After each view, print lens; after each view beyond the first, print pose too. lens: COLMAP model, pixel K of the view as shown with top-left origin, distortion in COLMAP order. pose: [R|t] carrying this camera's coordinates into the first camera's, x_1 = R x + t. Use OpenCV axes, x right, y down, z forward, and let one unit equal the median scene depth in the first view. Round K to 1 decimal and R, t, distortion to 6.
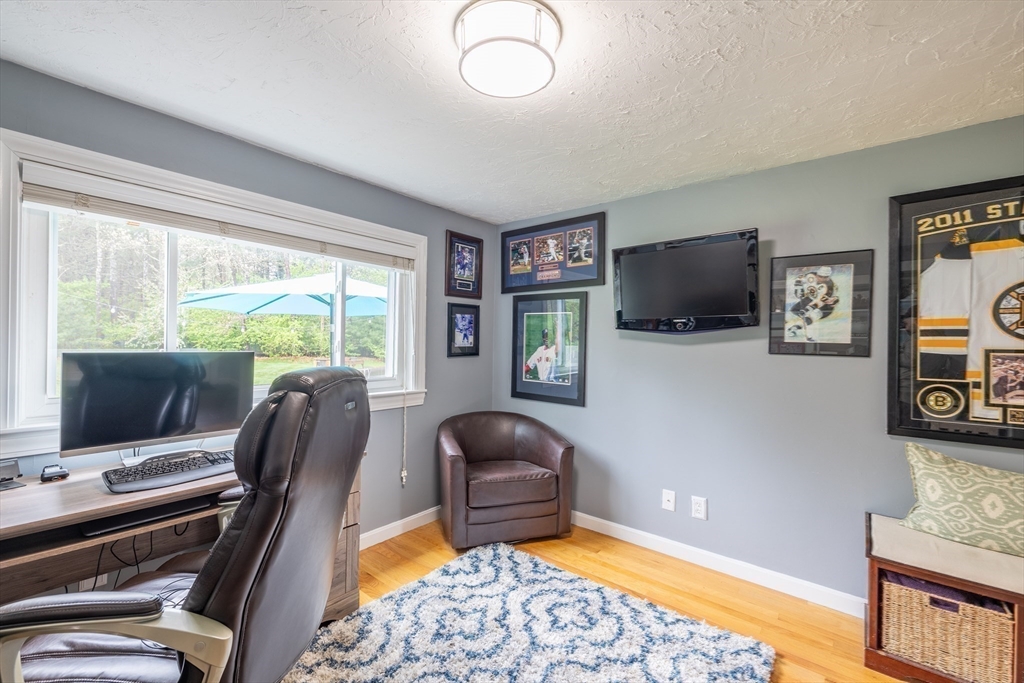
lens RADIAL K [[427.4, 0, 504.9], [0, 427.4, 341.8], [0, 0, 1]] dist [-0.001351, -0.000057]
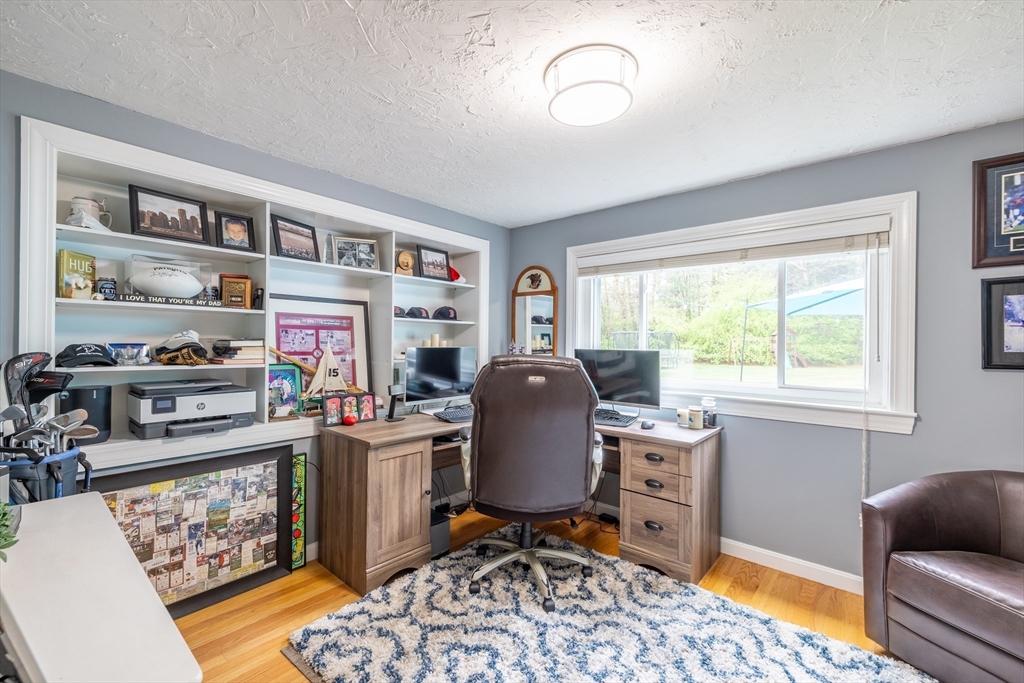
lens RADIAL K [[427.4, 0, 504.9], [0, 427.4, 341.8], [0, 0, 1]] dist [-0.001351, -0.000057]
pose [[-0.027671, -0.016615, -0.999479, 0.636590], [-0.009112, 0.999825, -0.016369, 0.017060], [0.999576, 0.008654, -0.027817, 0.443441]]
